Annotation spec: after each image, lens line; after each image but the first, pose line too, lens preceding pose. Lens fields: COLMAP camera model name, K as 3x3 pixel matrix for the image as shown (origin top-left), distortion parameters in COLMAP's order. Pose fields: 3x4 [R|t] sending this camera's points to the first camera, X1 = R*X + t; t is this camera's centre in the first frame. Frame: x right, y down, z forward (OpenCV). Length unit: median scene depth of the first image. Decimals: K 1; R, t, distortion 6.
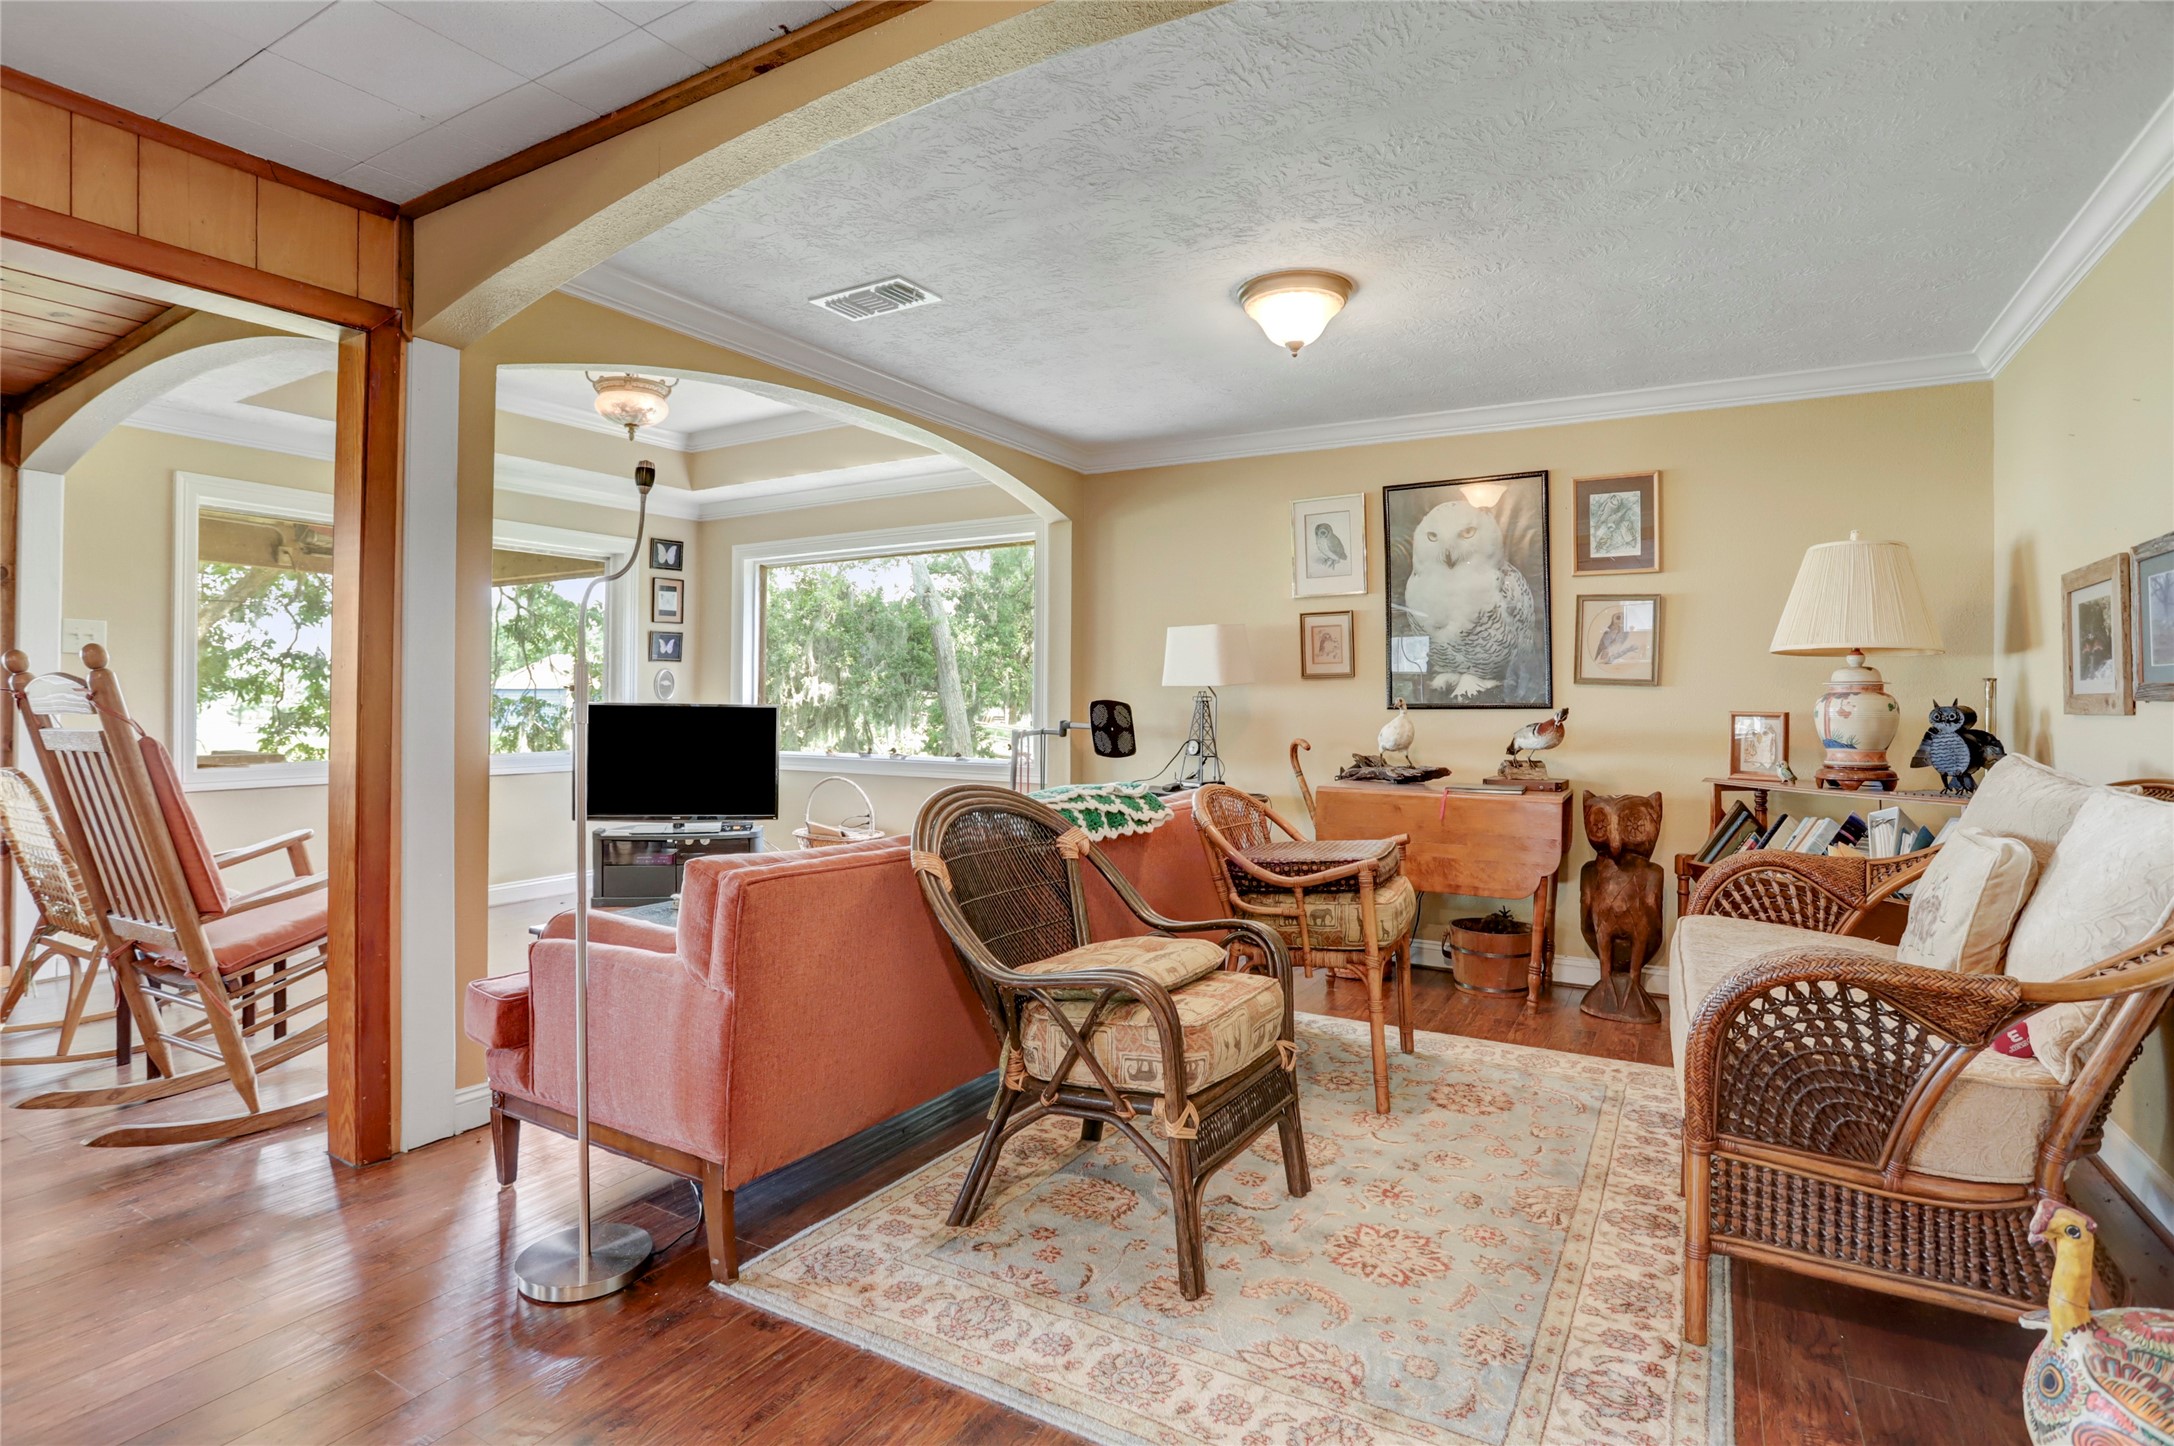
lens RADIAL K [[1059.5, 0, 1063.4], [0, 1059.5, 703.6], [0, 0, 1]] dist [-0.078139, 0.032670]
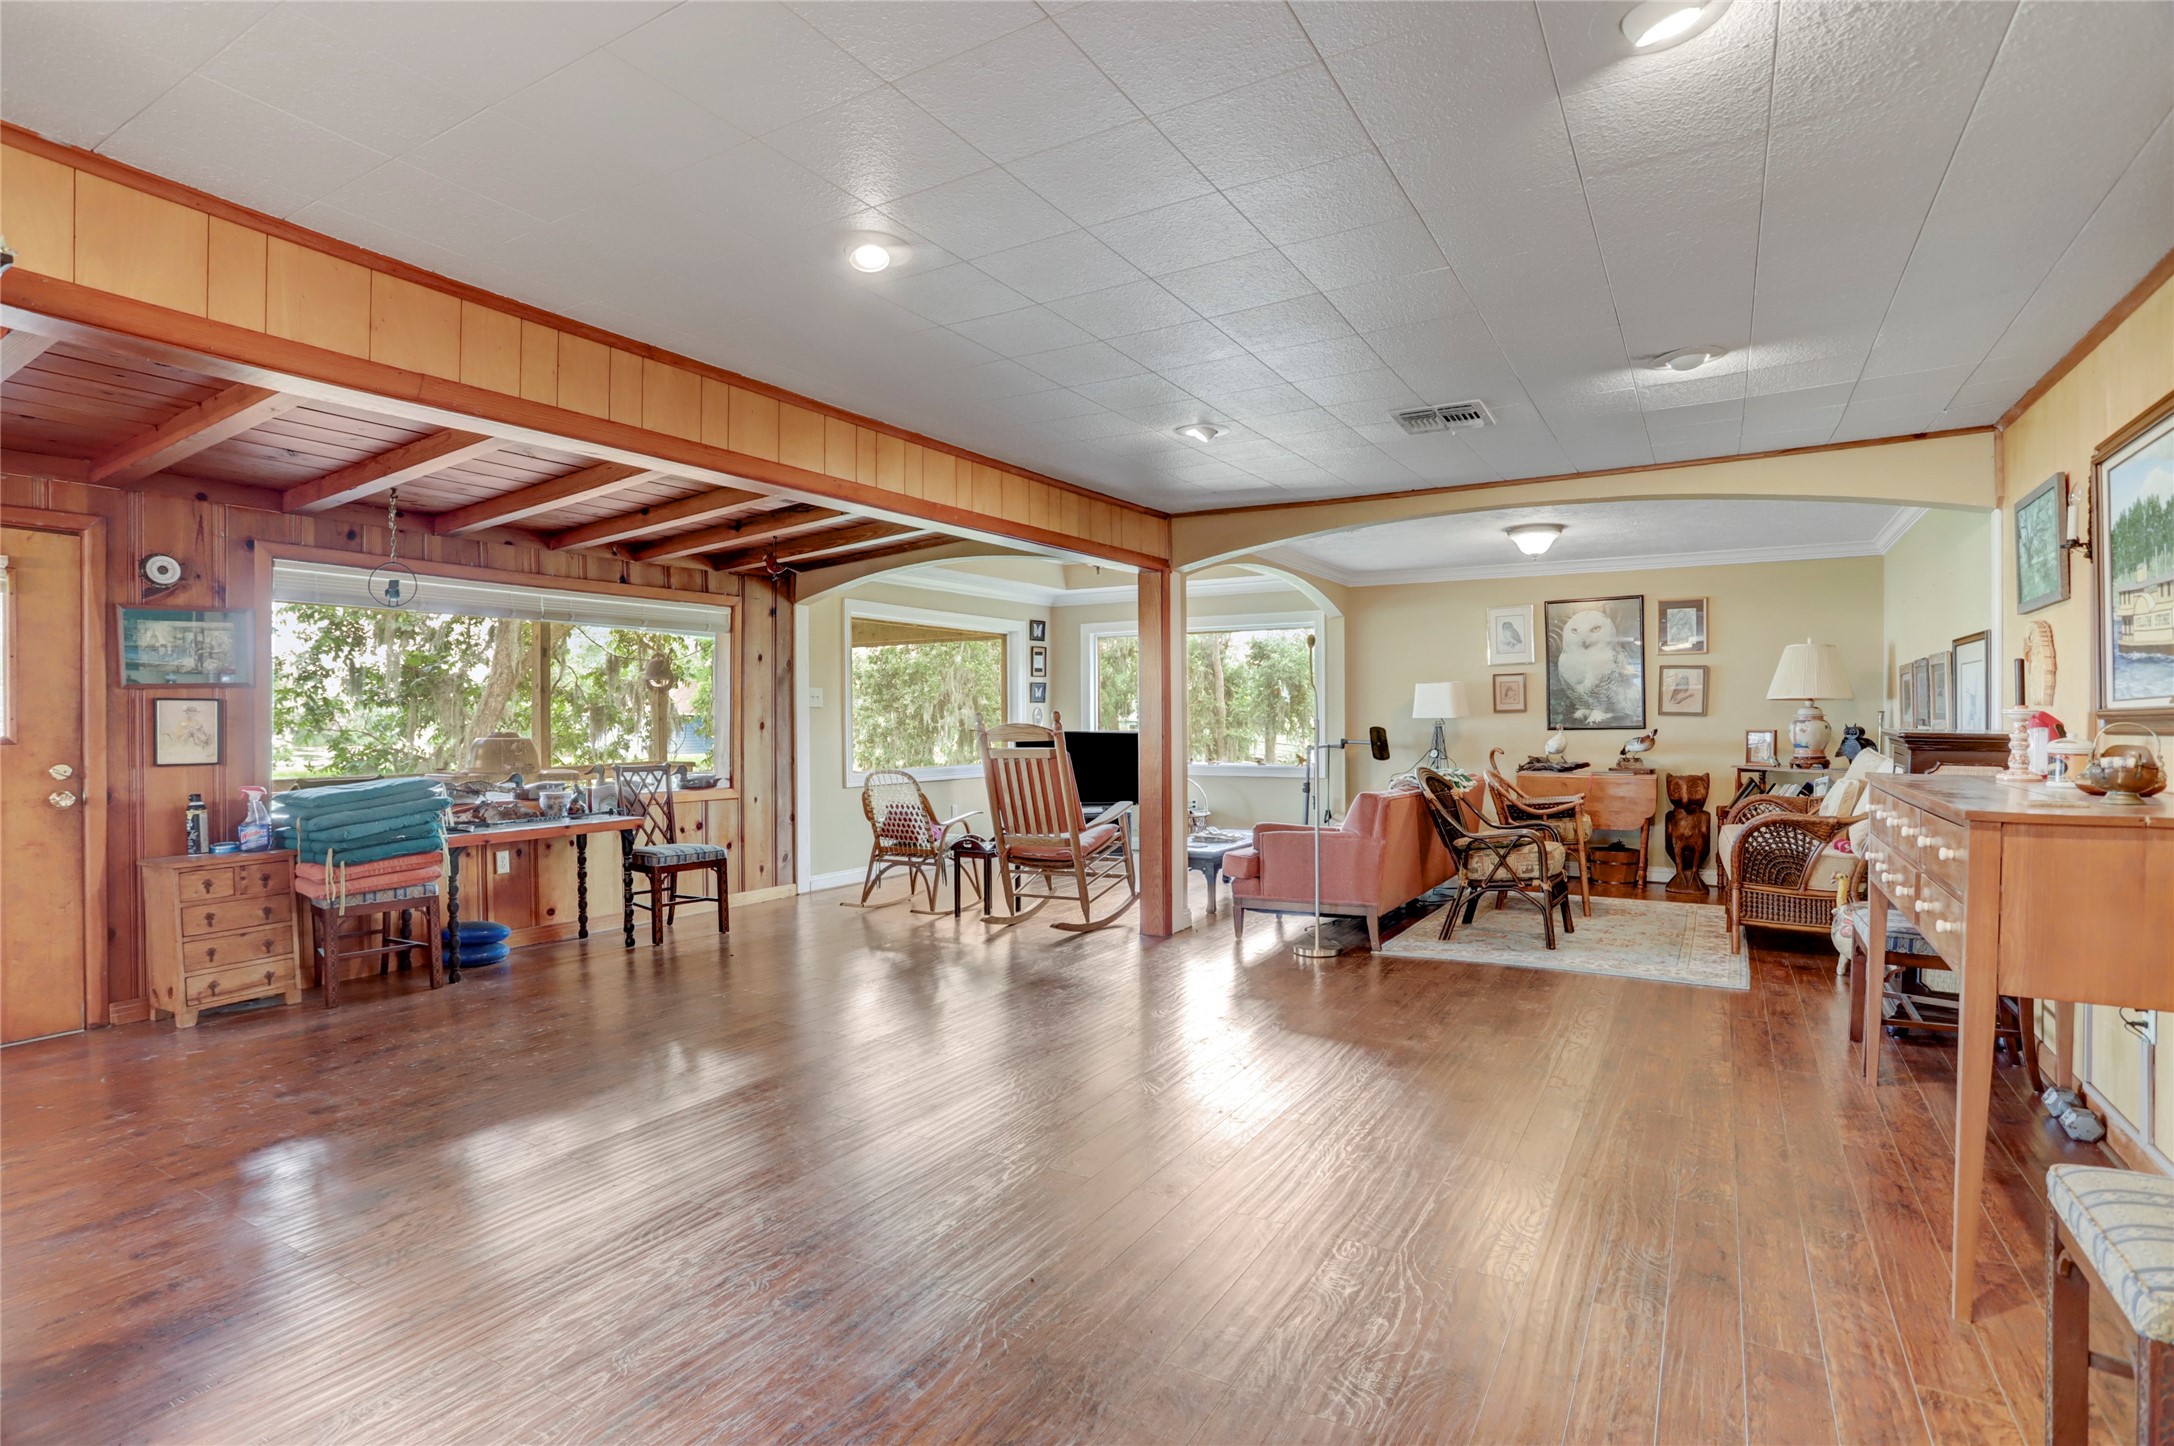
lens RADIAL K [[1045.8, 0, 1088.2], [0, 1045.8, 742.5], [0, 0, 1]] dist [-0.063652, 0.030367]
pose [[0.999919, -0.012620, 0.001891, -0.522375], [0.012581, 0.999731, 0.019473, -0.019444], [-0.002136, -0.019448, 0.999809, -0.812604]]
